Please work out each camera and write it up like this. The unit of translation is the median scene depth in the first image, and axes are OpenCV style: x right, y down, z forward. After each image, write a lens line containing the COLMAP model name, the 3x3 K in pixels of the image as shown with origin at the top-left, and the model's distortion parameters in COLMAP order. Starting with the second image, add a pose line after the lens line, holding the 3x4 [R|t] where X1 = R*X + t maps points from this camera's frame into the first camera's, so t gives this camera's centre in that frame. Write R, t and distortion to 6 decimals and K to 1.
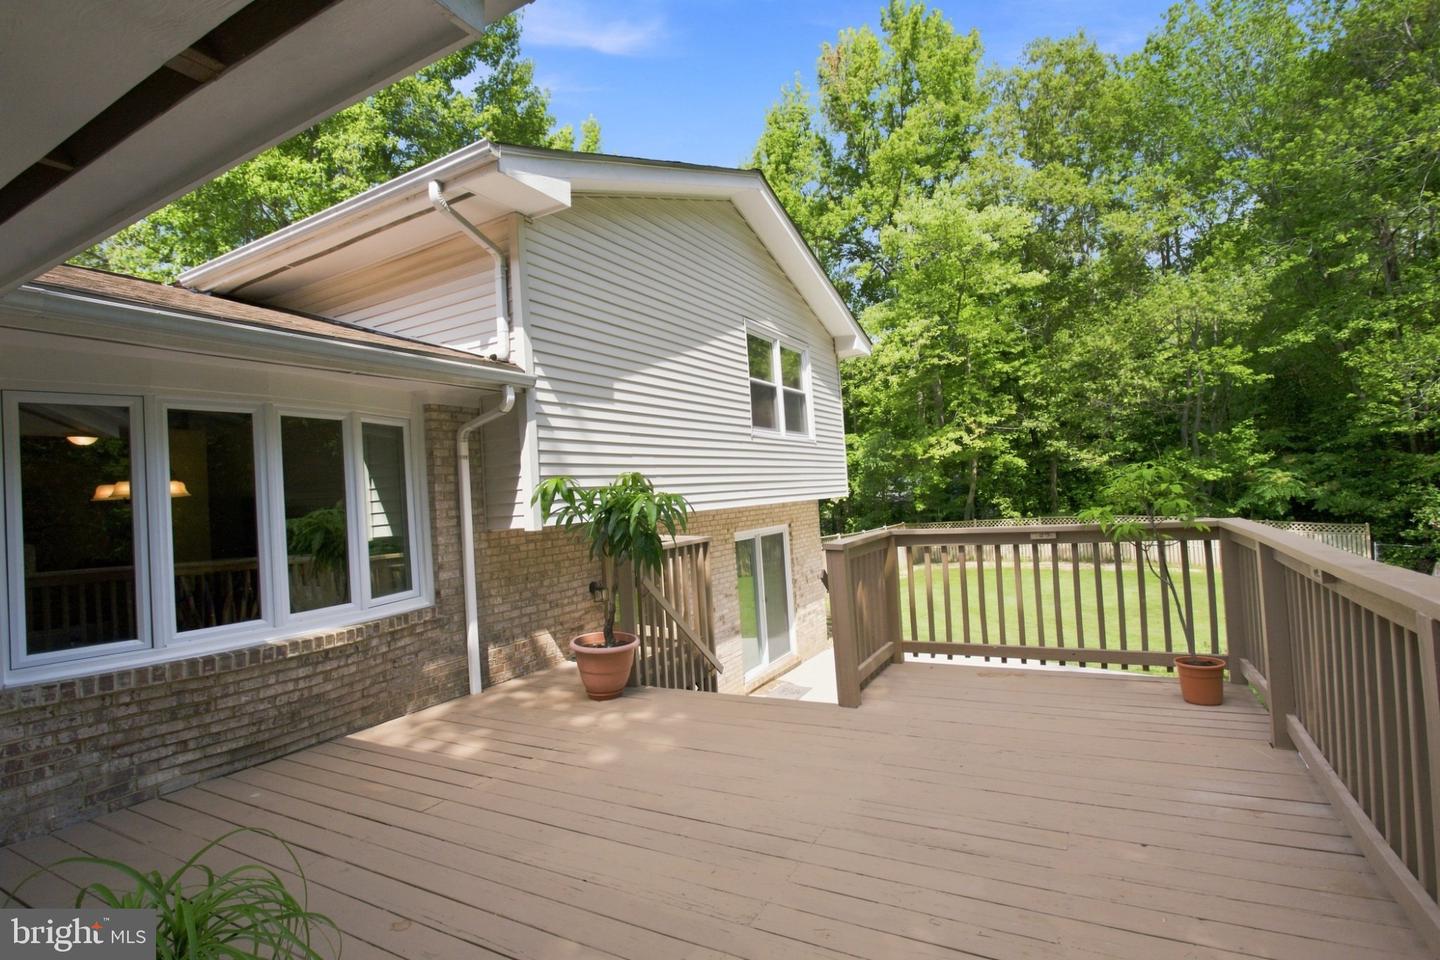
lens RADIAL K [[694.8, 0, 701.3], [0, 694.8, 503.3], [0, 0, 1]] dist [-0.009355, 0.000128]
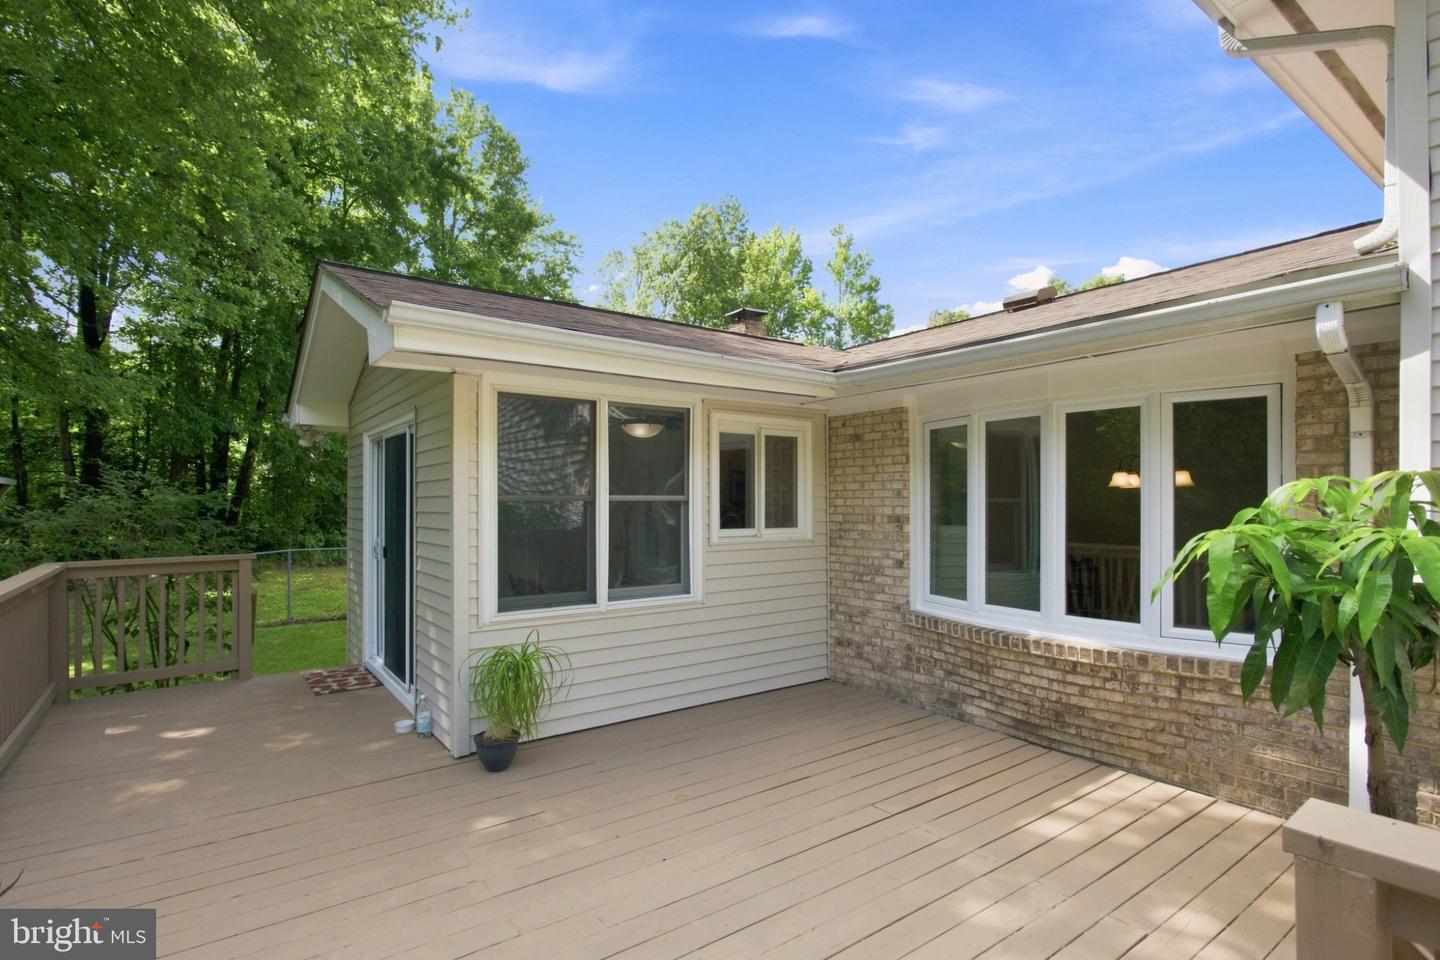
lens RADIAL K [[694.8, 0, 701.3], [0, 694.8, 503.3], [0, 0, 1]] dist [-0.009355, 0.000128]
pose [[-0.425060, 0.059993, -0.903175, 0.477894], [0.022335, 0.998192, 0.055793, -0.062503], [0.904890, 0.003543, -0.425632, 0.880335]]
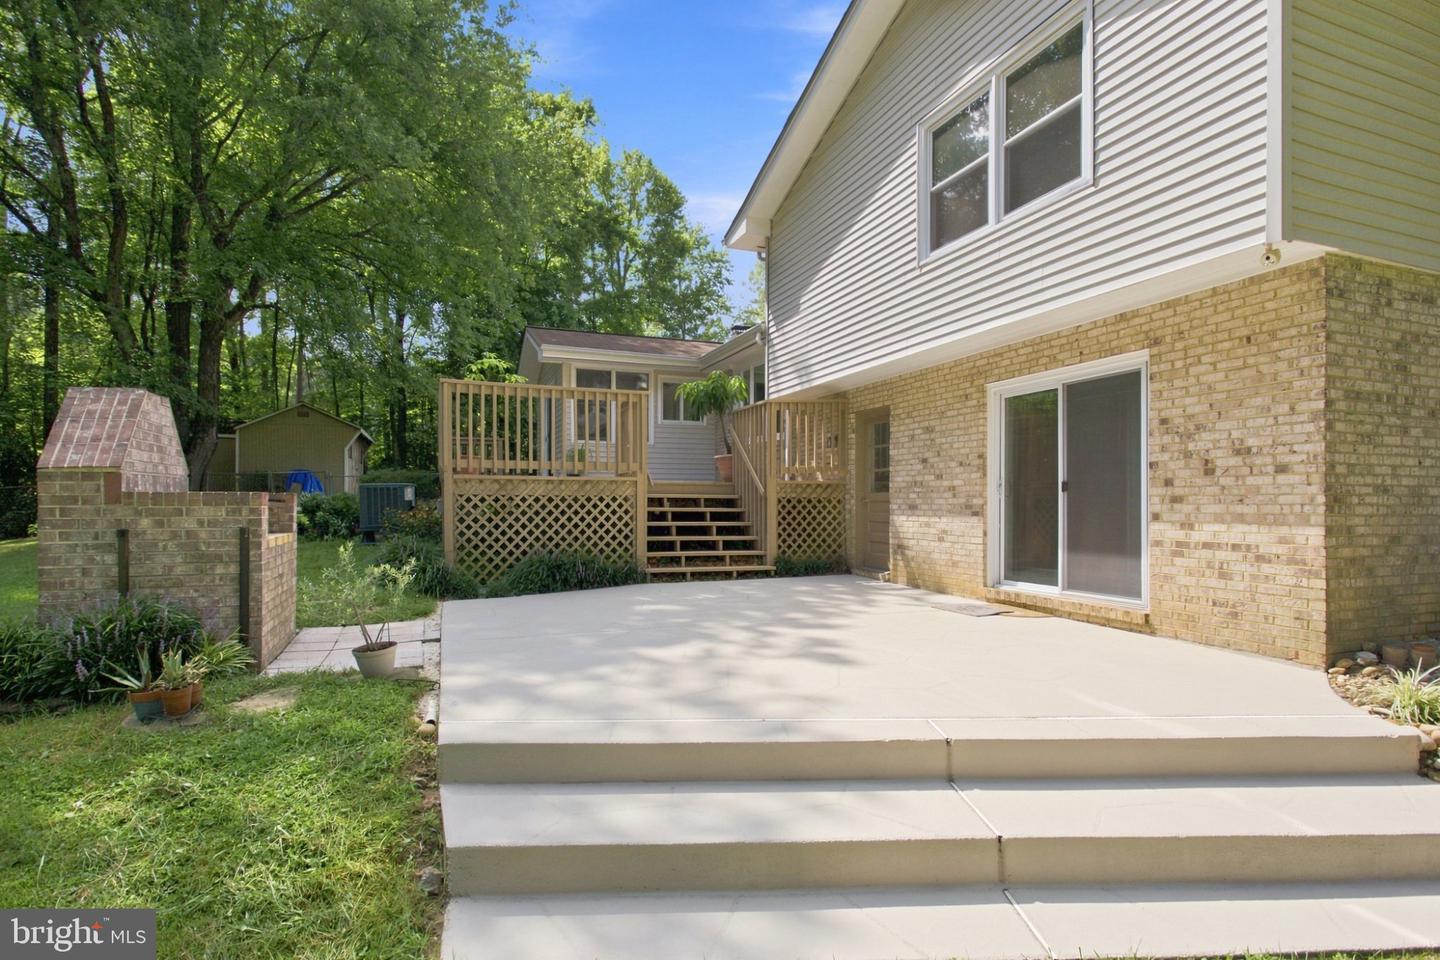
lens RADIAL K [[694.8, 0, 701.3], [0, 694.8, 503.3], [0, 0, 1]] dist [-0.009355, 0.000128]
pose [[-0.648454, 0.061761, -0.758745, 1.491018], [0.031841, 0.998032, 0.054026, 0.213158], [0.760588, 0.010874, -0.649144, 2.313661]]
